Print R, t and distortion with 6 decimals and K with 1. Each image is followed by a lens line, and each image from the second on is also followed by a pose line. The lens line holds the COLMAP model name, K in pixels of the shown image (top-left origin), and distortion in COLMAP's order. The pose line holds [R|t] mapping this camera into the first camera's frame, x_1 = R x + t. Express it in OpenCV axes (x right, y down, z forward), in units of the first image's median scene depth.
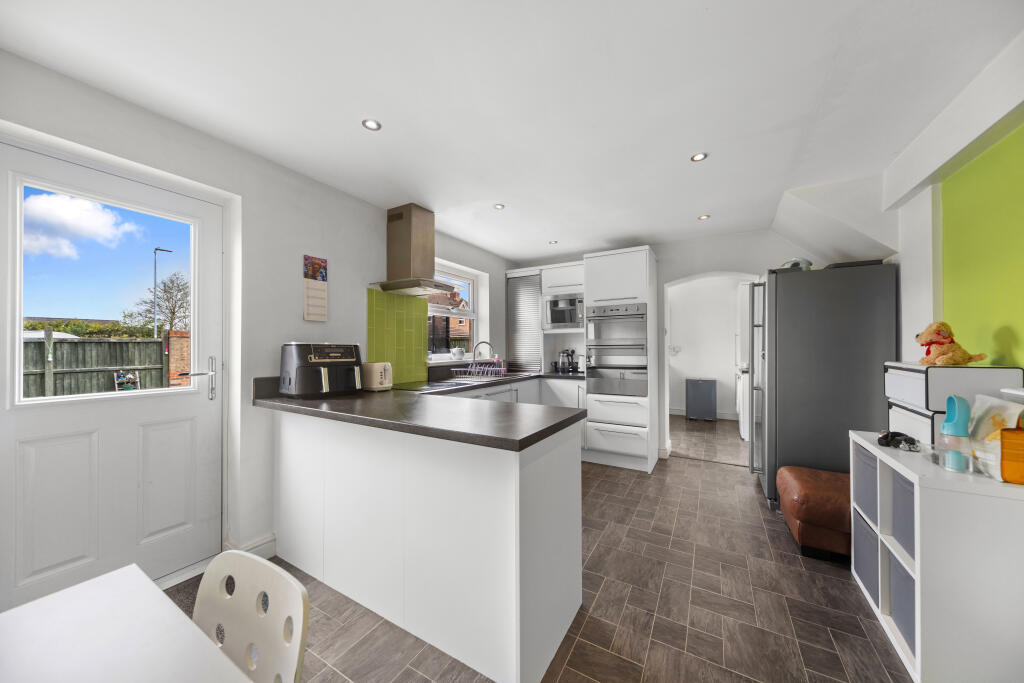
lens RADIAL K [[349.1, 0, 512.8], [0, 349.1, 343.9], [0, 0, 1]] dist [0.000922, 0.000073]
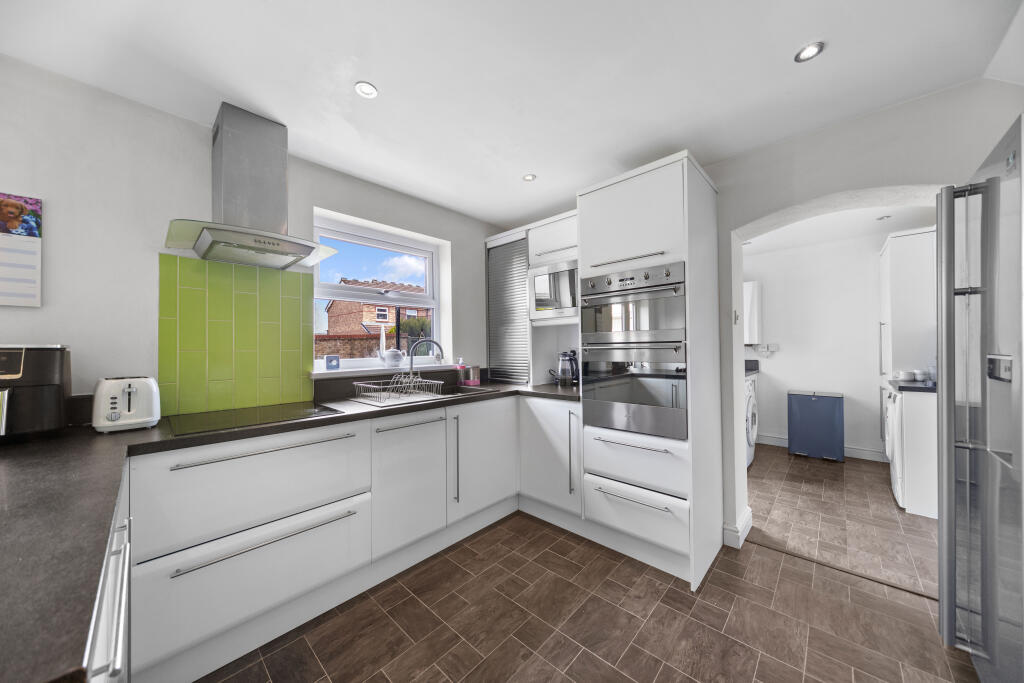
lens RADIAL K [[347.4, 0, 513.2], [0, 347.4, 344.8], [0, 0, 1]] dist [0.001875, 0.000032]
pose [[0.973977, -0.009805, -0.226437, 0.223685], [0.010769, 0.999937, 0.003023, 0.002895], [0.226393, -0.005383, 0.974021, 0.390591]]
